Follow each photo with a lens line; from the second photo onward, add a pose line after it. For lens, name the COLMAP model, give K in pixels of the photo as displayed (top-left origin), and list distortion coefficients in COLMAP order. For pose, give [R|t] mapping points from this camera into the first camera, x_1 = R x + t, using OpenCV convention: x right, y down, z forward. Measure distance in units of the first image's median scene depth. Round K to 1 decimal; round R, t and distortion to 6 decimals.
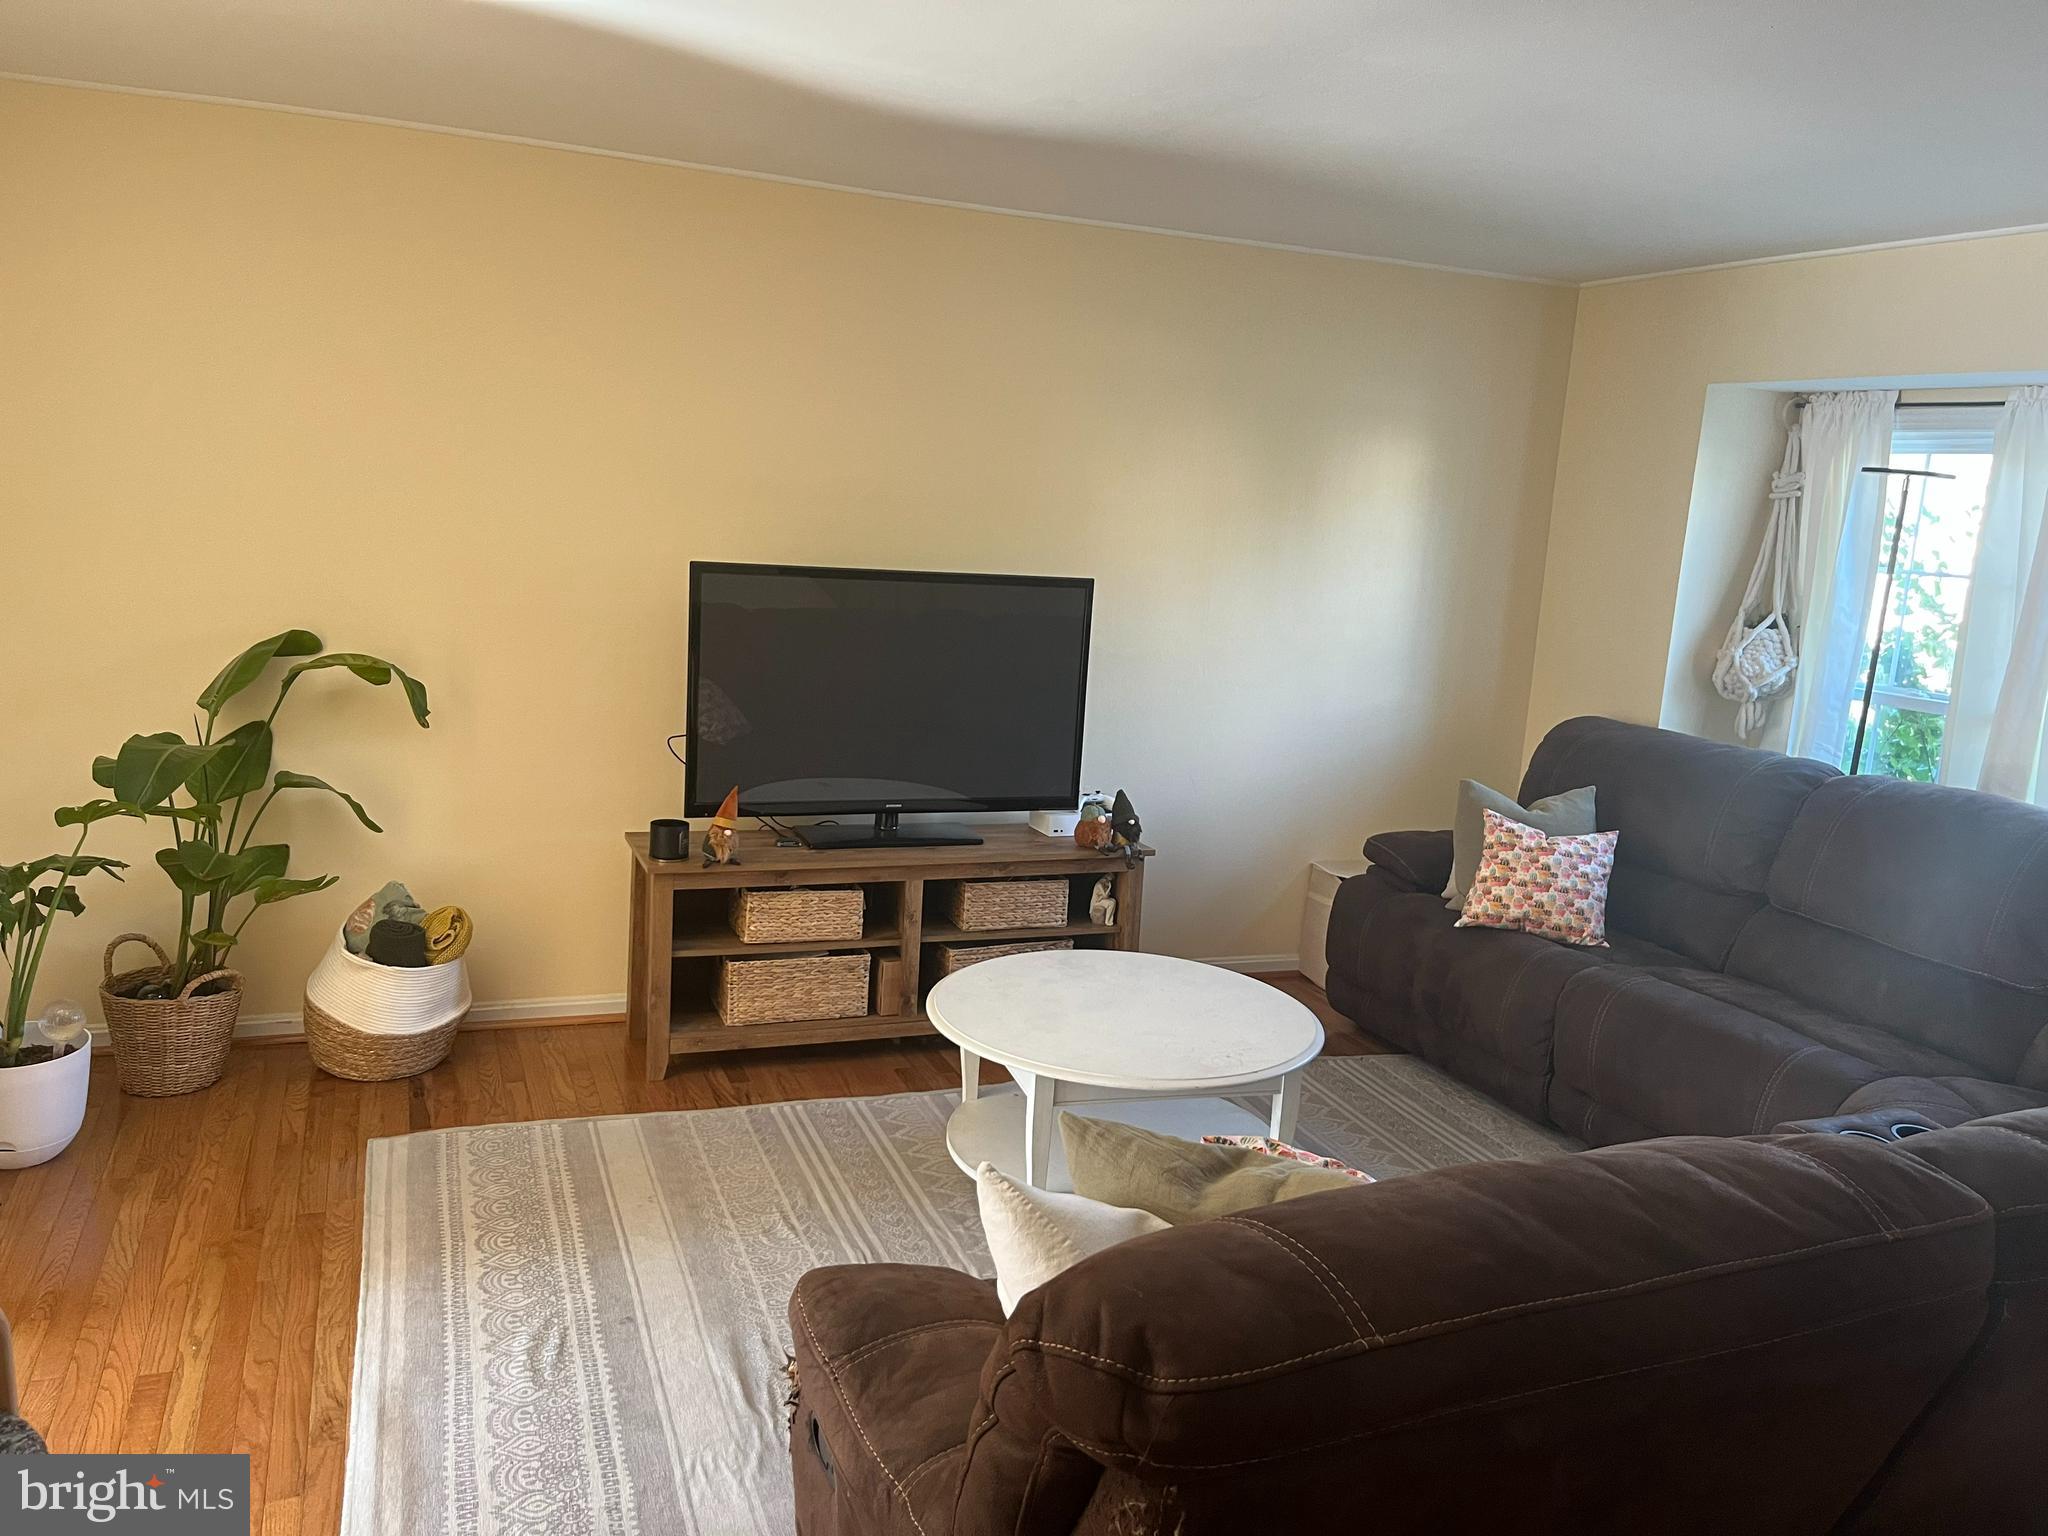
lens RADIAL K [[1544.1, 0, 1024.9], [0, 1544.1, 763.1], [0, 0, 1]] dist [0.023908, 0.003919]
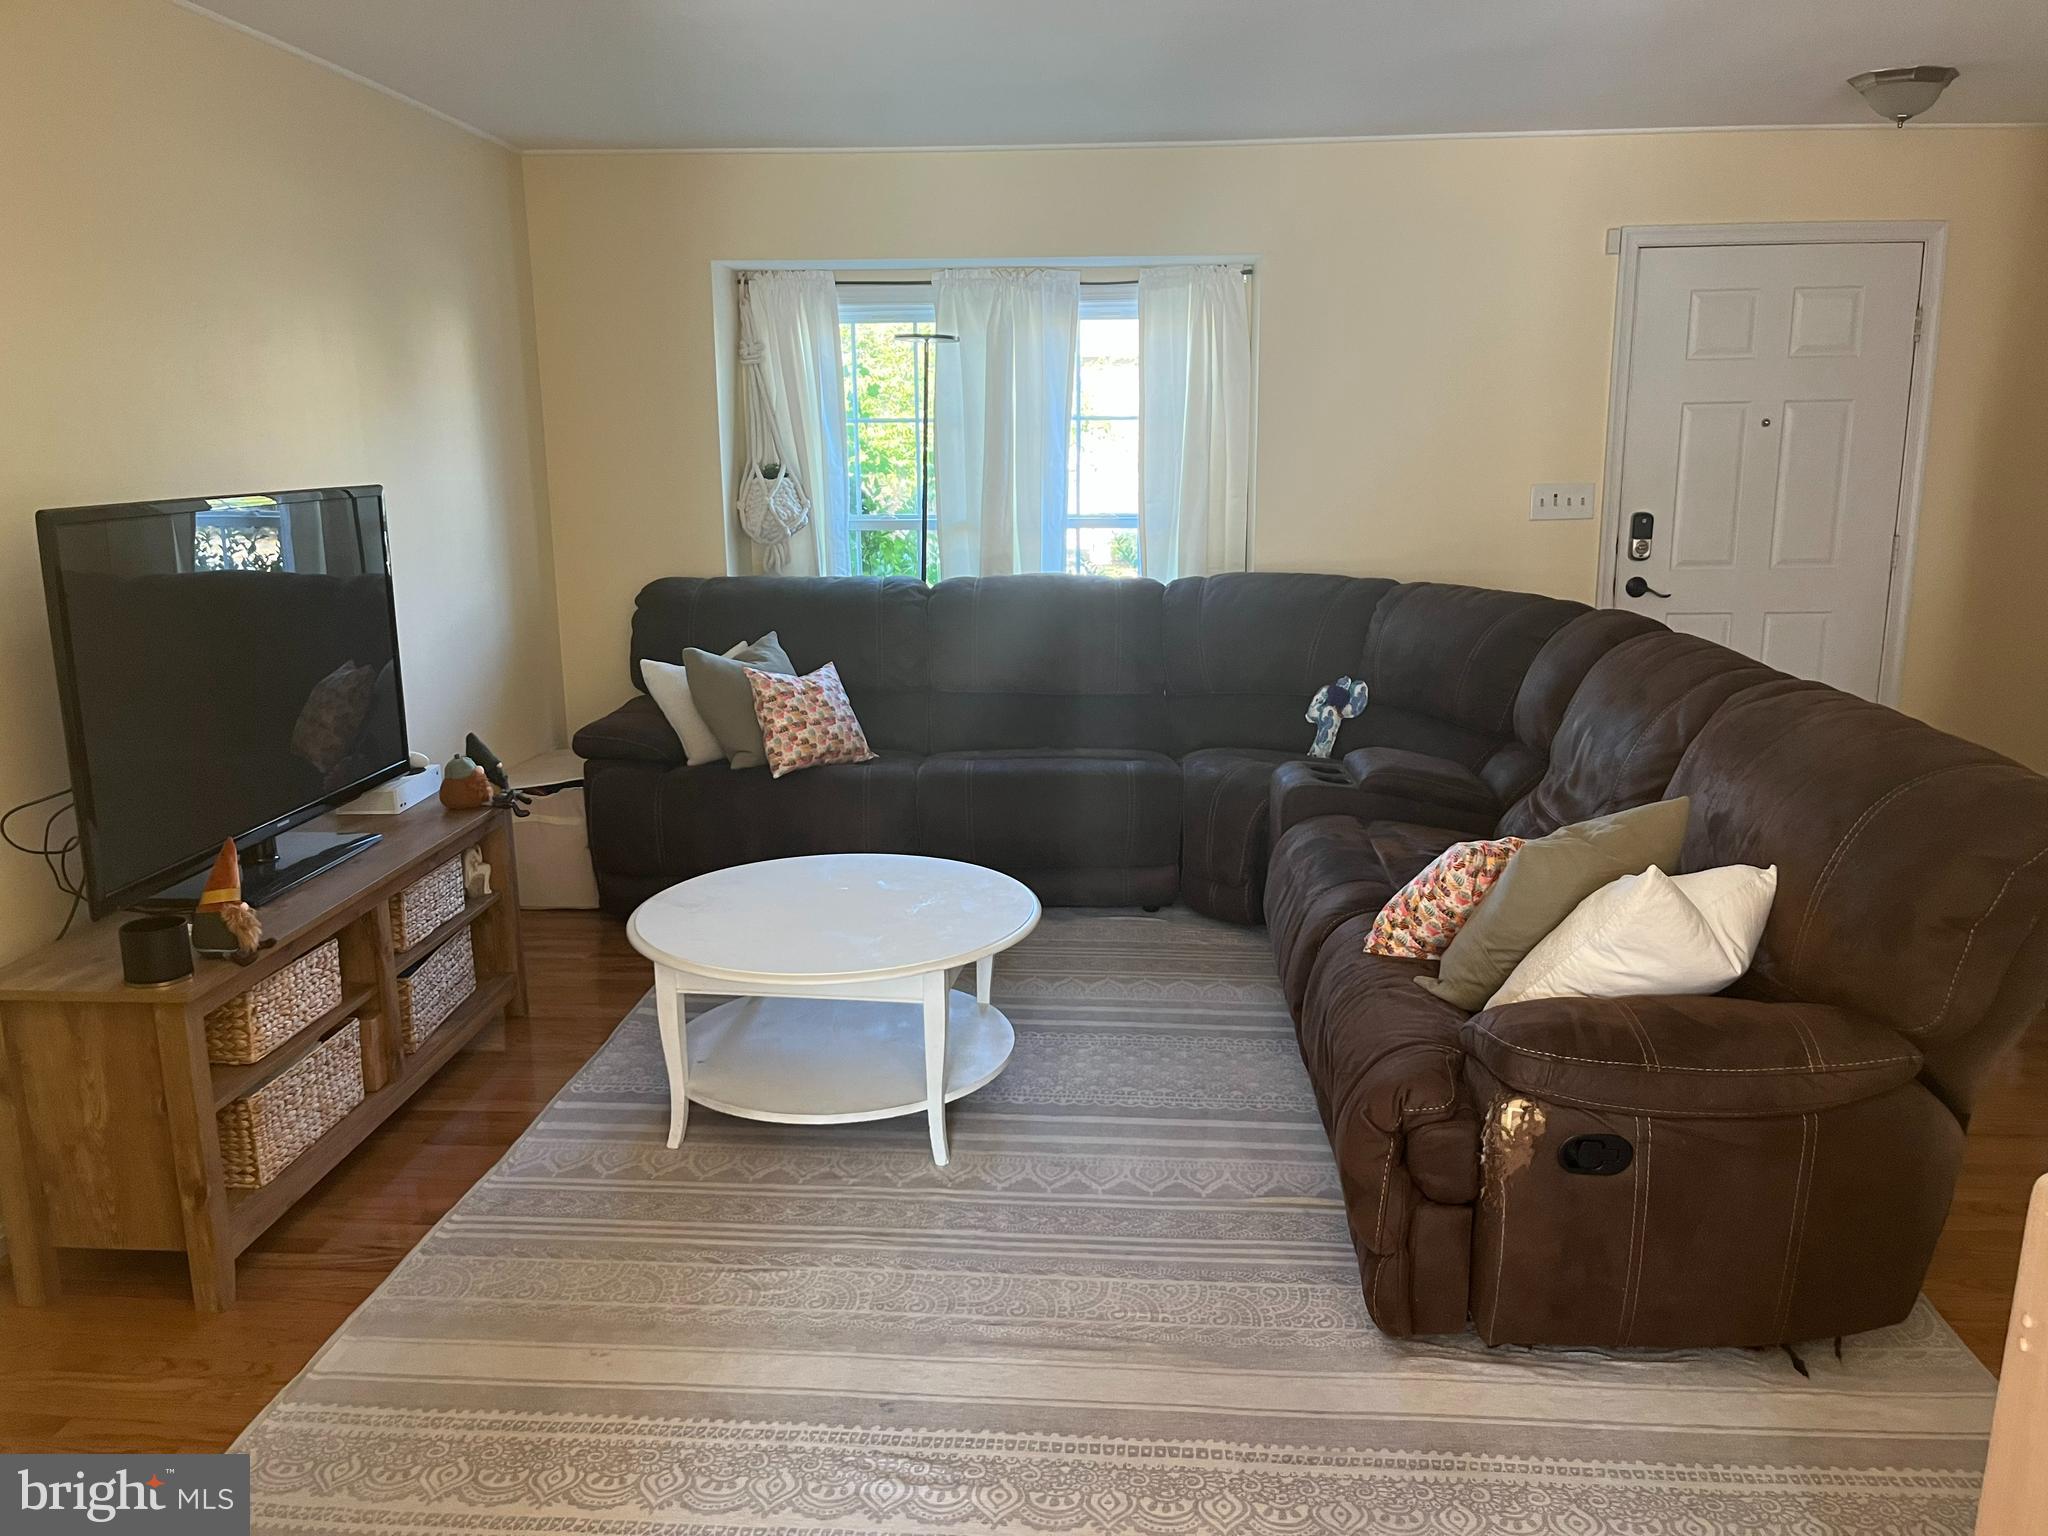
lens RADIAL K [[1544.1, 0, 1023.3], [0, 1544.1, 772.4], [0, 0, 1]] dist [0.023908, 0.003919]
pose [[0.442972, -0.261785, 0.857464, -0.571248], [0.193064, 0.961834, 0.193911, -0.073366], [-0.875501, 0.079648, 0.476606, 0.353282]]
